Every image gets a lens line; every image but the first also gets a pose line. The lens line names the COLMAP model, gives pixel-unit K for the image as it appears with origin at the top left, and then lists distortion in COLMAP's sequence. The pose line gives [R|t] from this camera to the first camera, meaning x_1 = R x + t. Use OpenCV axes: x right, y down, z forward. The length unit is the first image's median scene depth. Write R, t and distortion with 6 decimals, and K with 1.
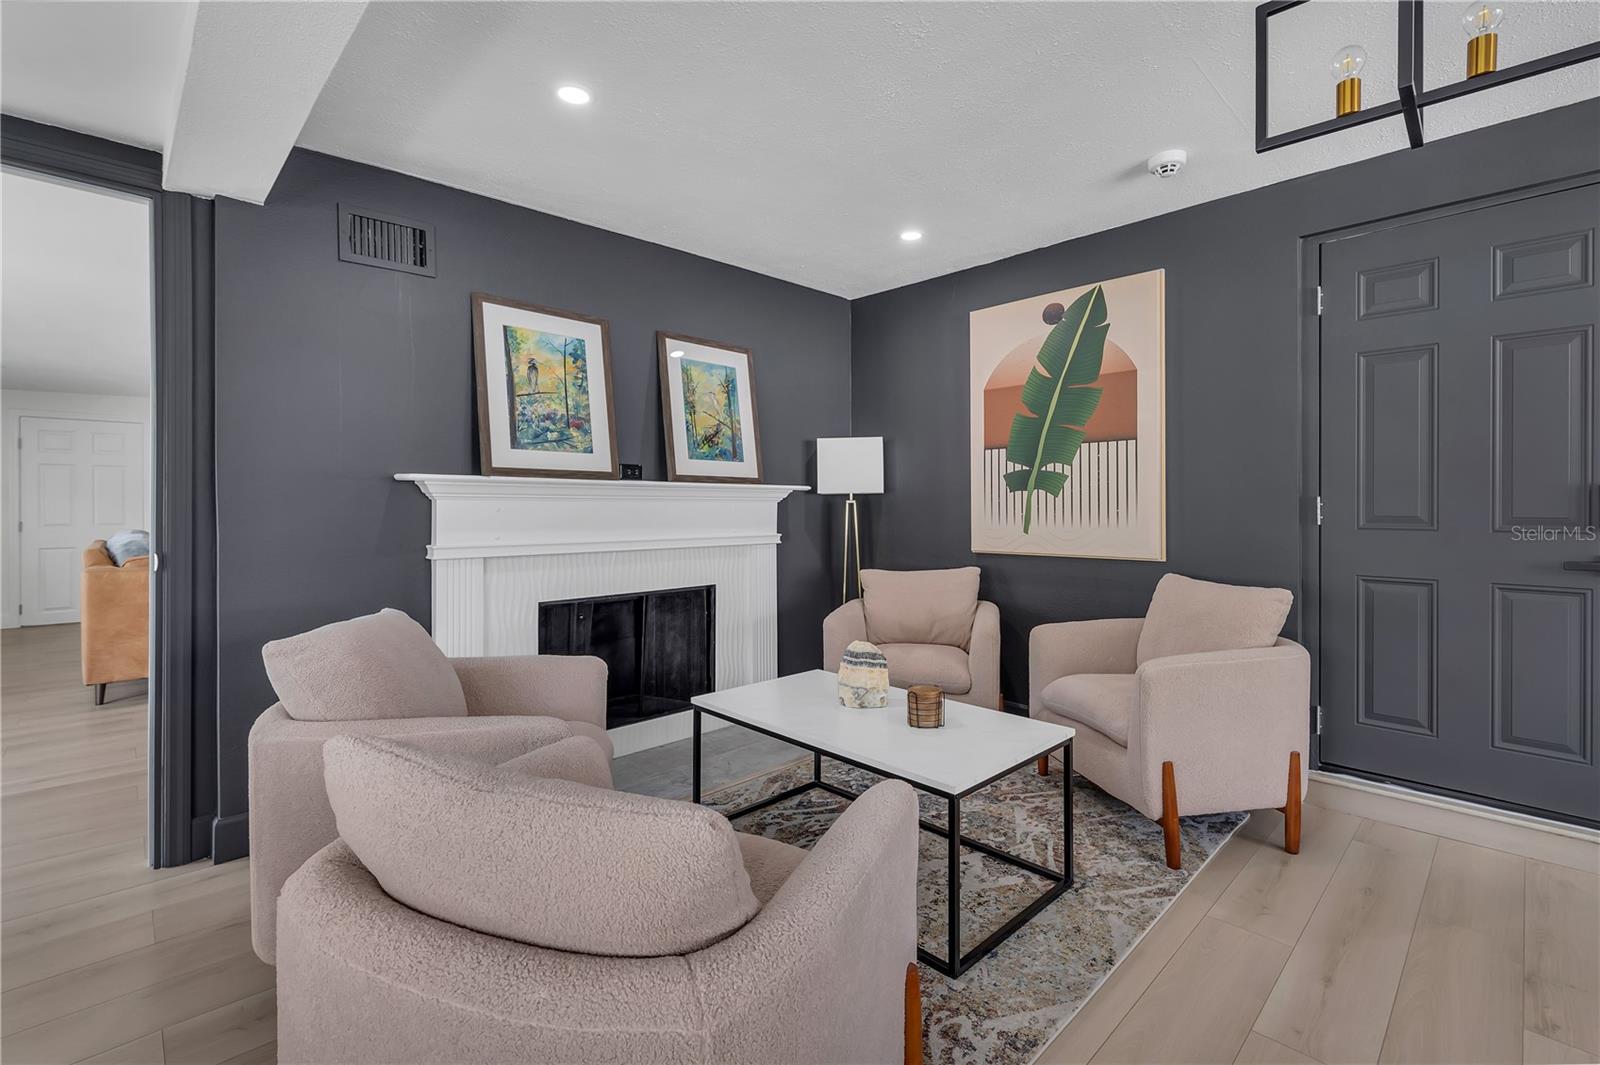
lens RADIAL K [[710.5, 0, 809.4], [0, 710.5, 508.8], [0, 0, 1]] dist [-0.000141, 0.000025]
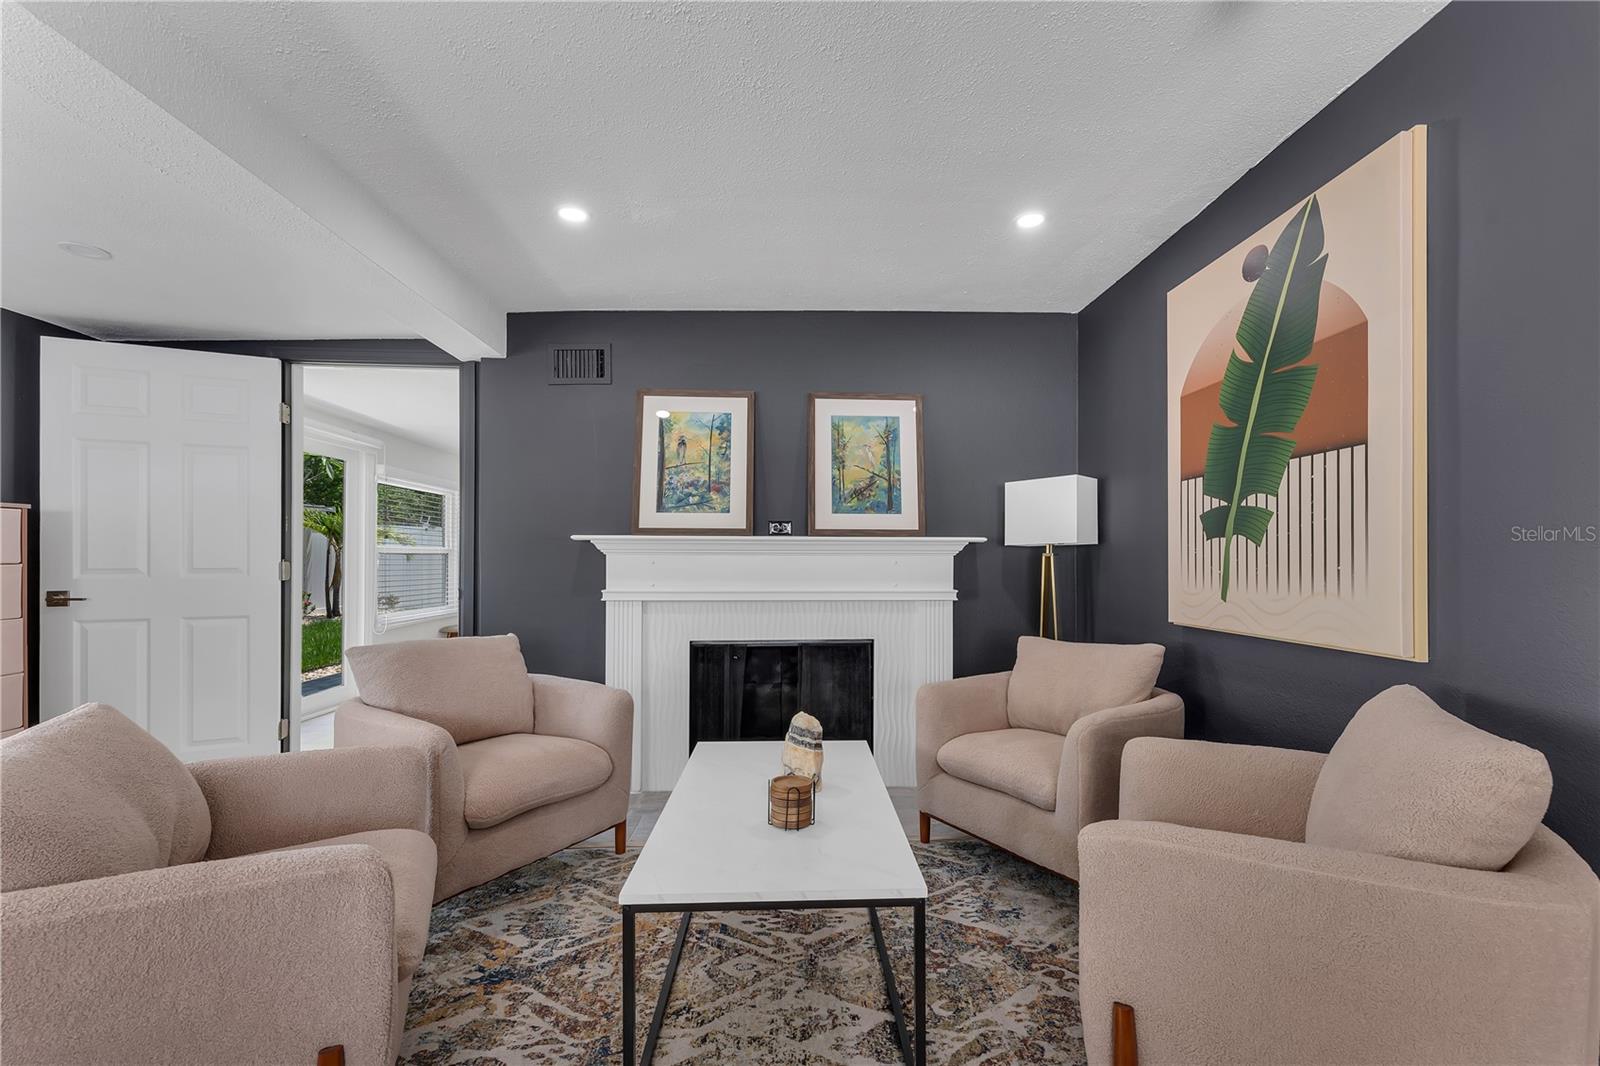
lens RADIAL K [[656.3, 0, 818.4], [0, 656.3, 557.1], [0, 0, 1]] dist [0.001914, 0.000074]
pose [[0.743974, -0.001980, -0.668205, 0.458854], [-0.003653, 0.999969, -0.007031, -0.000970], [0.668198, 0.007672, 0.743944, 0.295631]]
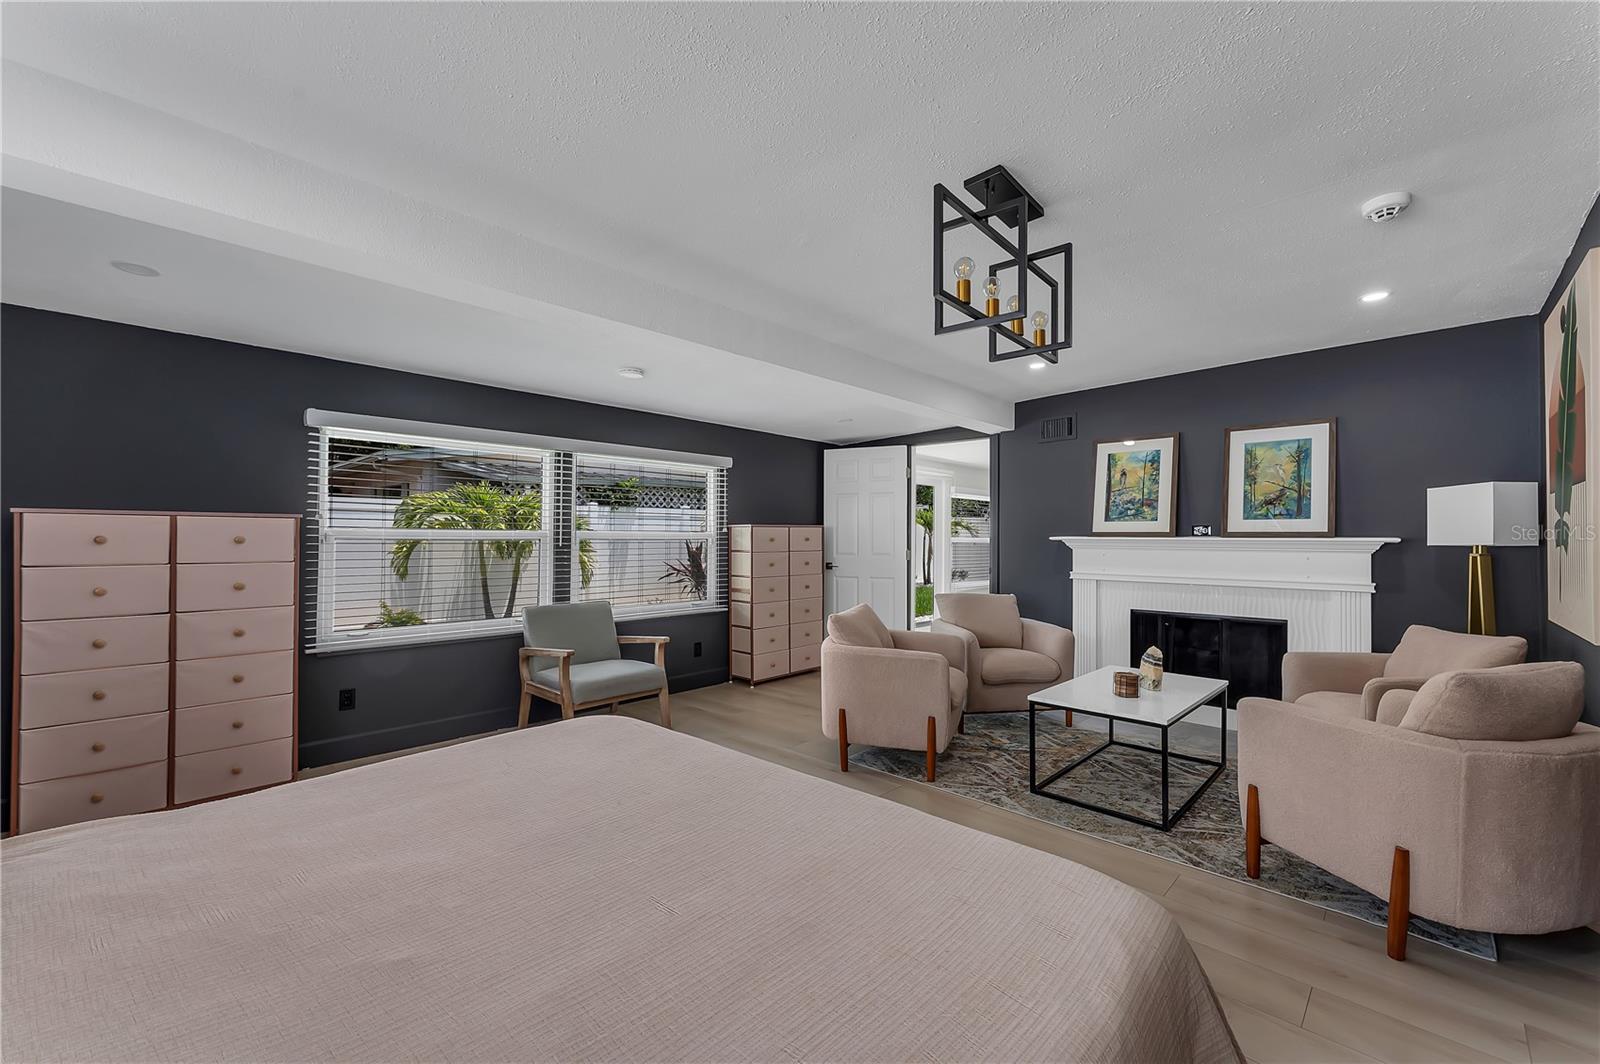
lens RADIAL K [[644.8, 0, 811.3], [0, 644.8, 530.7], [0, 0, 1]] dist [0.002385, 0.000241]
pose [[0.025961, -0.012979, -0.999579, 1.048716], [-0.008365, 0.999878, -0.013200, -0.027684], [0.999628, 0.008705, 0.025849, 0.166166]]
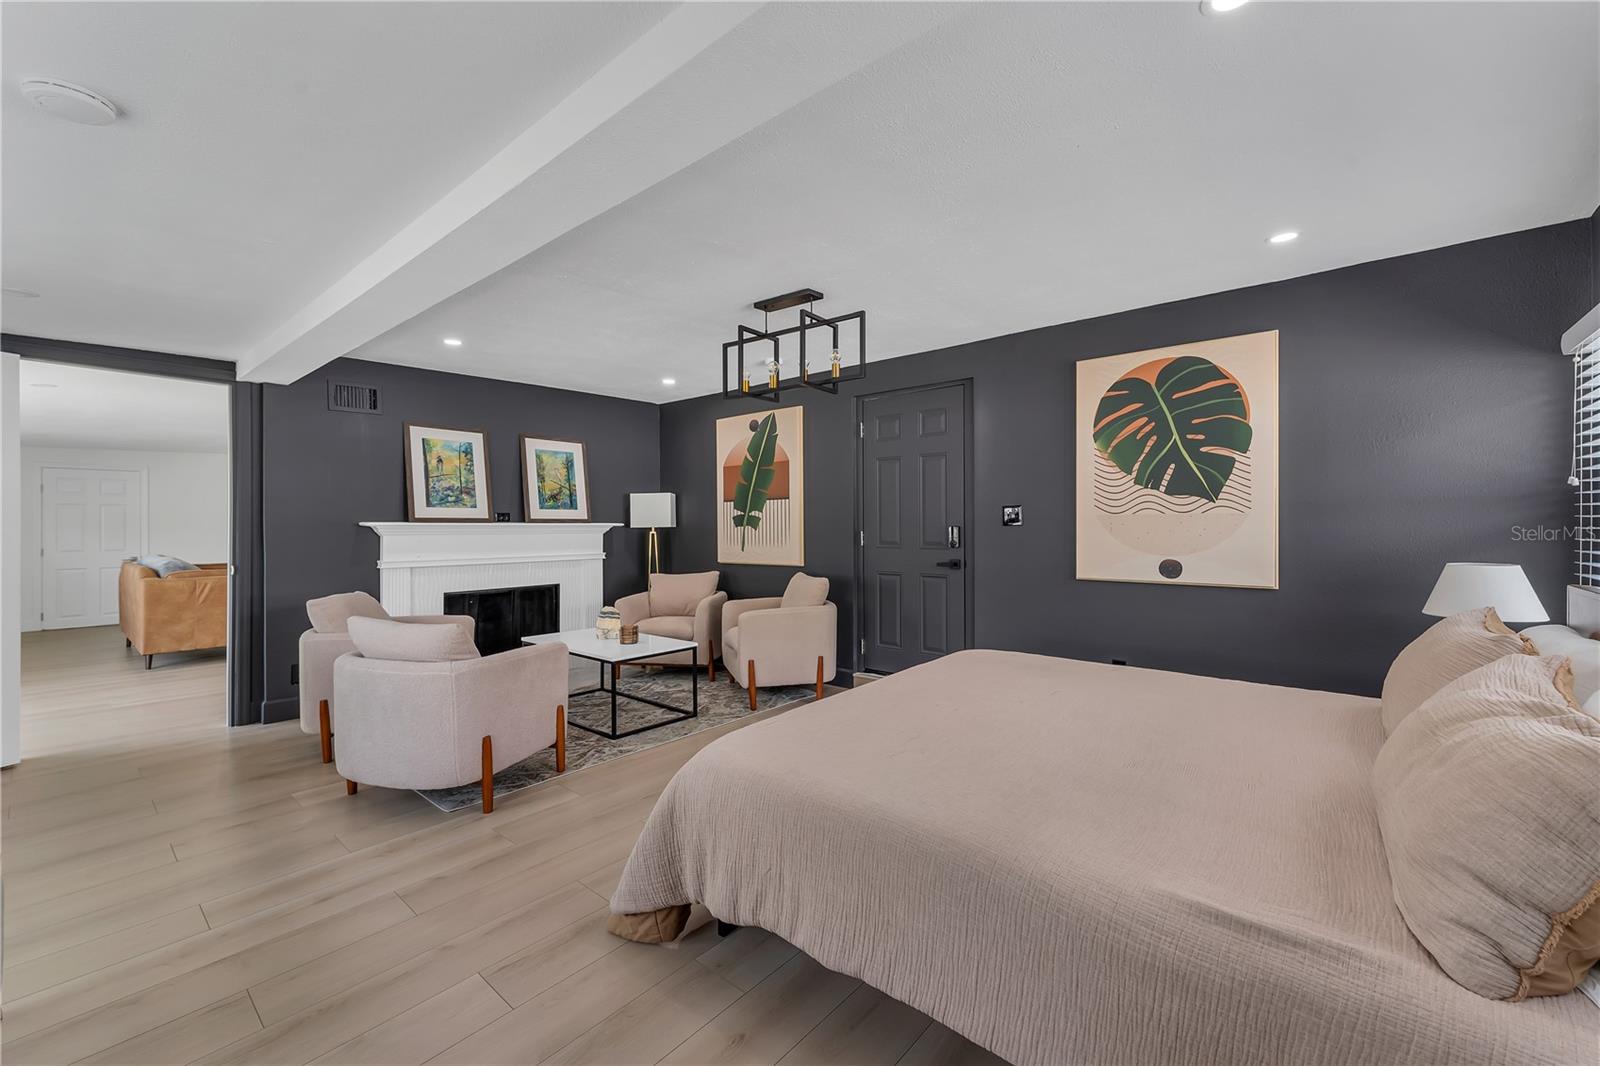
lens RADIAL K [[665.1, 0, 809.5], [0, 665.1, 522.8], [0, 0, 1]] dist [0.001574, 0.000178]
pose [[0.996091, -0.005196, 0.088178, 0.342328], [0.005969, 0.999946, -0.008514, -0.020721], [-0.088129, 0.009008, 0.996068, -0.658462]]
